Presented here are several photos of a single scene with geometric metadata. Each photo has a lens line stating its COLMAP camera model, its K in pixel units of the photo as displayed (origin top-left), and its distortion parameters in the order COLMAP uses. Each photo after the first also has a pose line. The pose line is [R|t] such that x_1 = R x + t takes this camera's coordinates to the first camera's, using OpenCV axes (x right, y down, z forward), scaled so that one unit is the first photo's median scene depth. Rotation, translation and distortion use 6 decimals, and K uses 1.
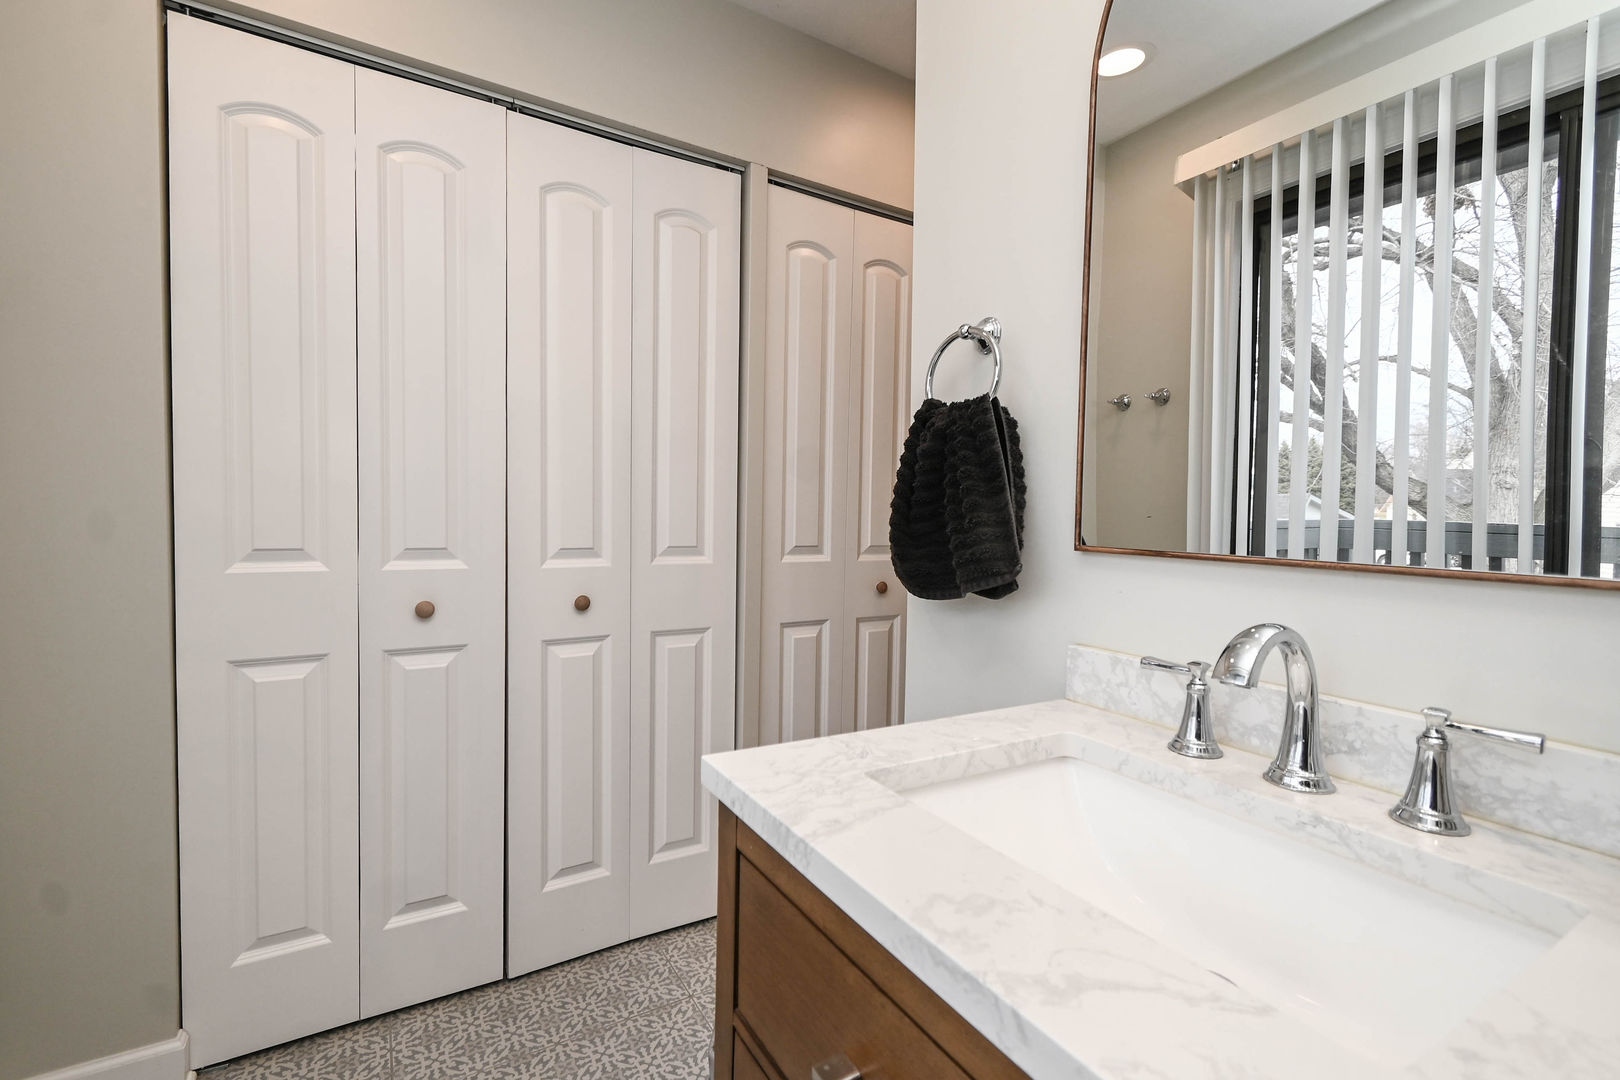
lens RADIAL K [[695.7, 0, 797.1], [0, 695.7, 542.7], [0, 0, 1]] dist [0.000953, -0.000213]
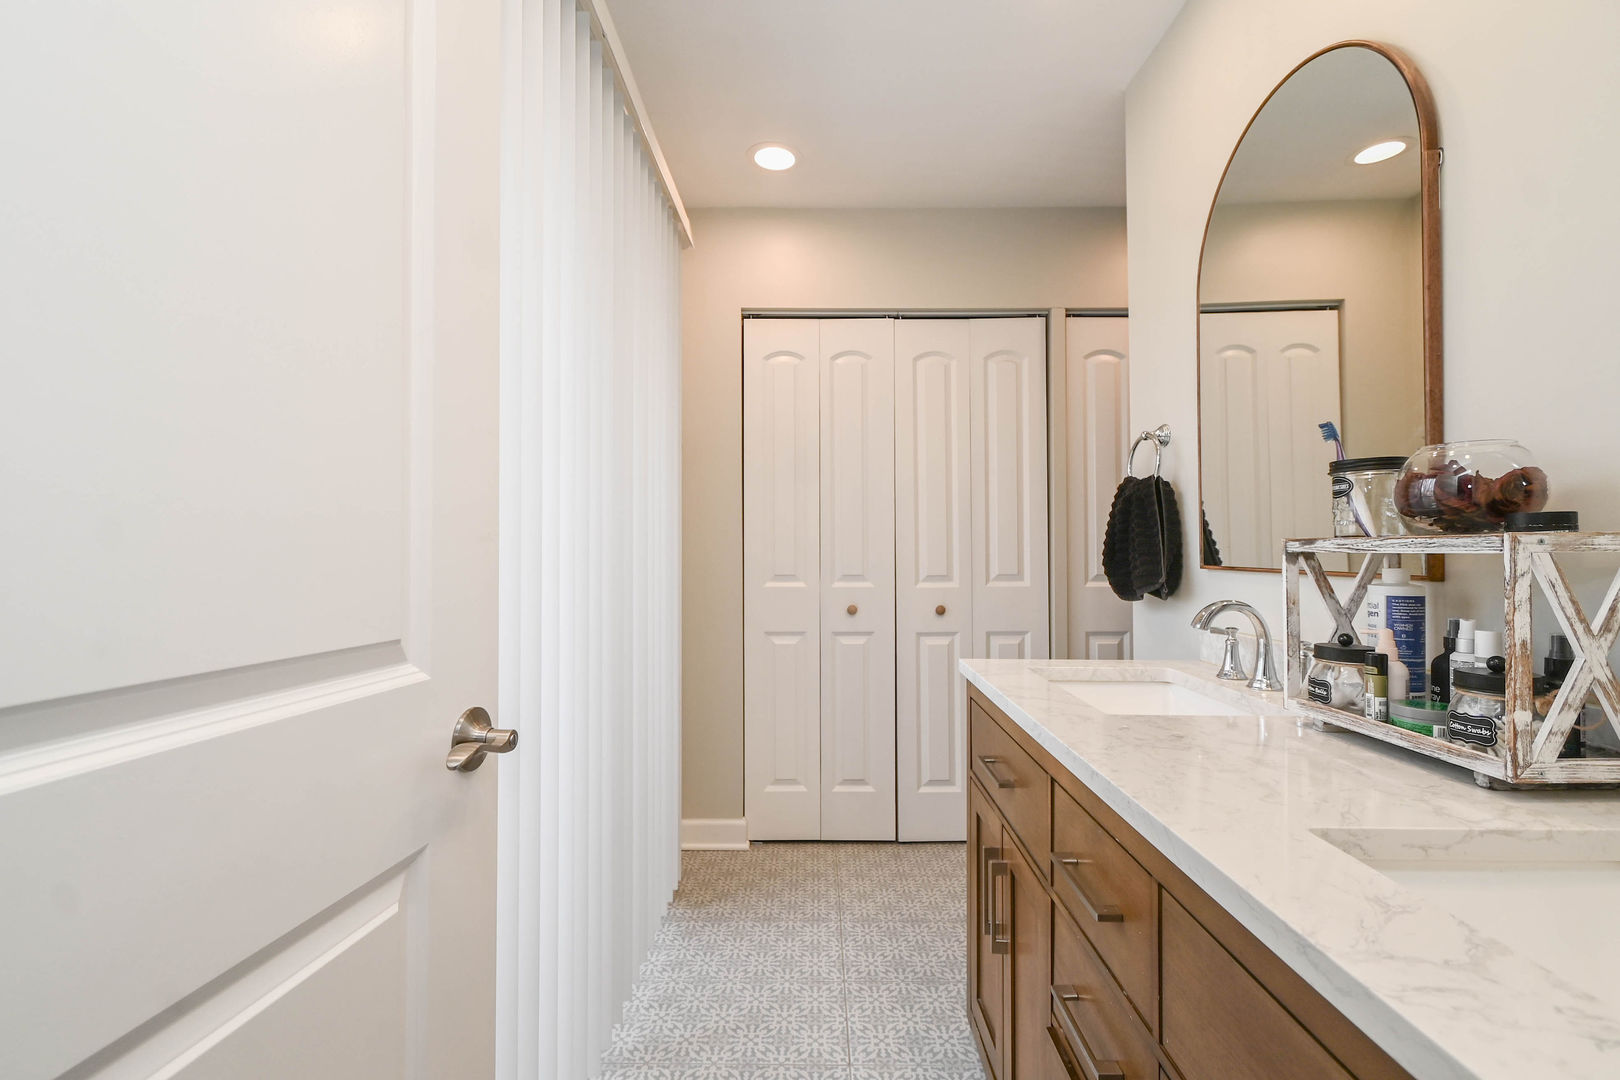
lens RADIAL K [[717.0, 0, 811.8], [0, 717.0, 547.5], [0, 0, 1]] dist [0.003206, -0.000543]
pose [[0.859718, -0.027309, -0.510039, 0.304920], [-0.001684, 0.998413, -0.056295, 0.041450], [0.510767, 0.049257, 0.858307, -0.615692]]
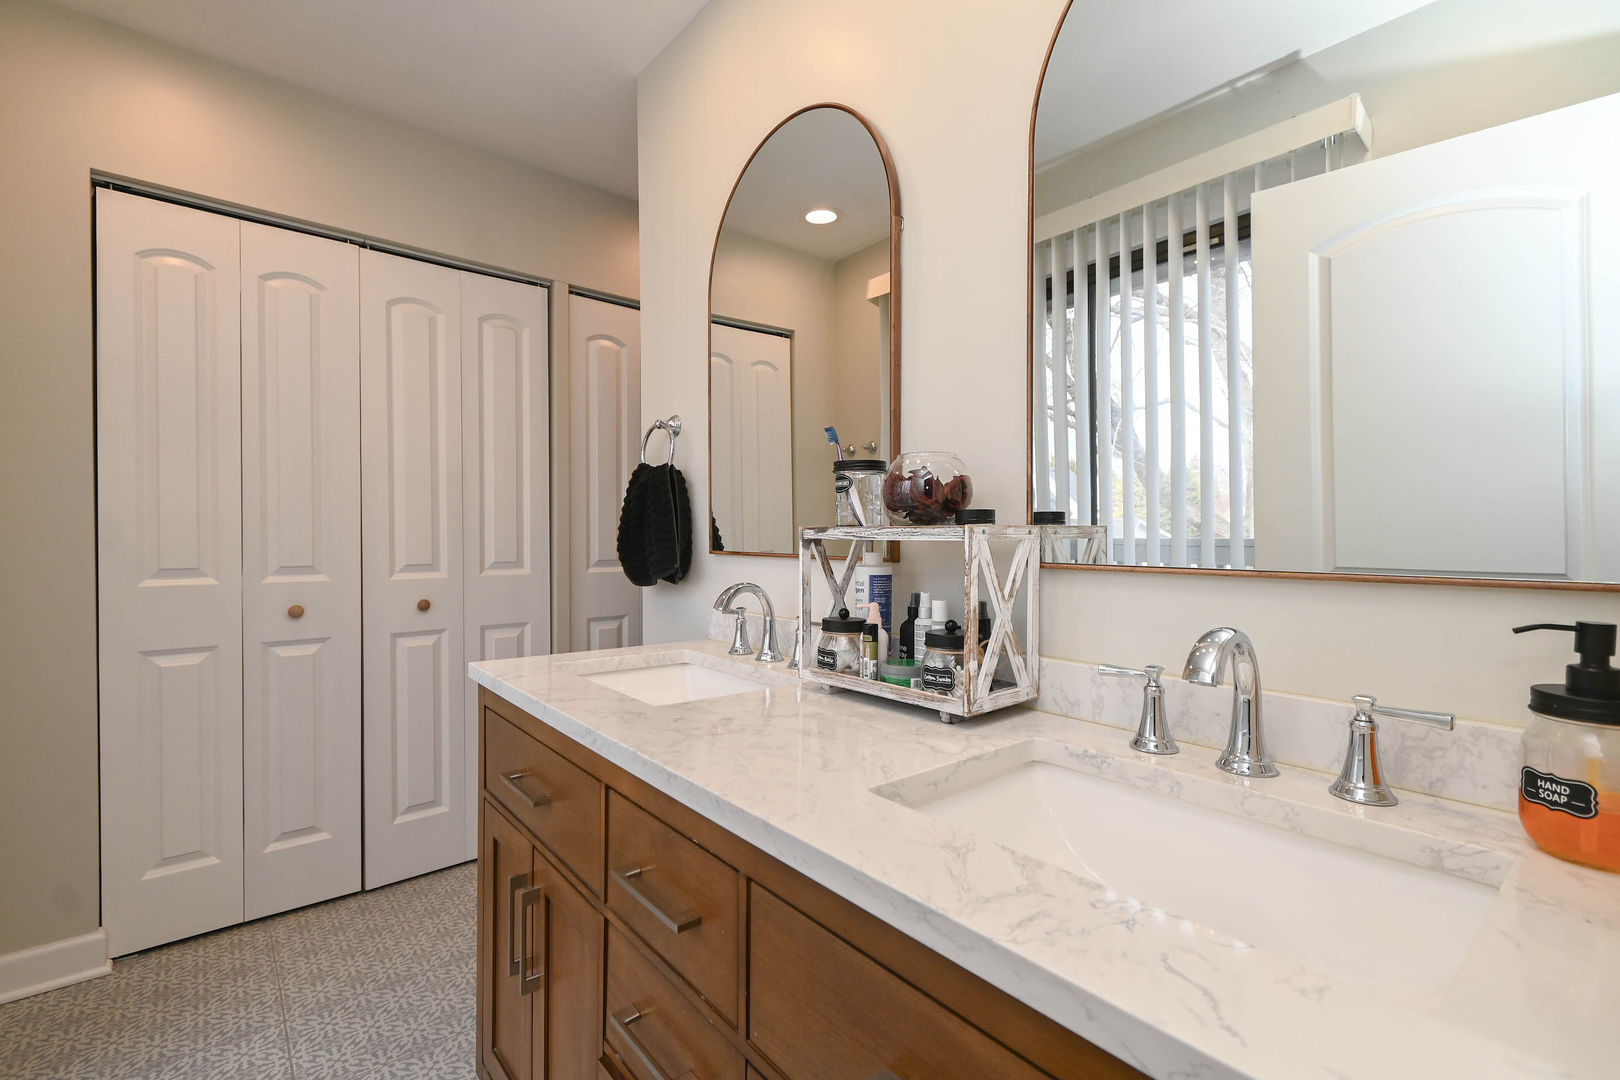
lens RADIAL K [[712.3, 0, 811.3], [0, 712.3, 544.4], [0, 0, 1]] dist [0.007585, -0.003727]
pose [[0.985086, -0.021723, 0.170685, 0.219285], [0.027286, 0.999168, -0.030313, 0.035620], [-0.169885, 0.034518, 0.984859, -0.548267]]
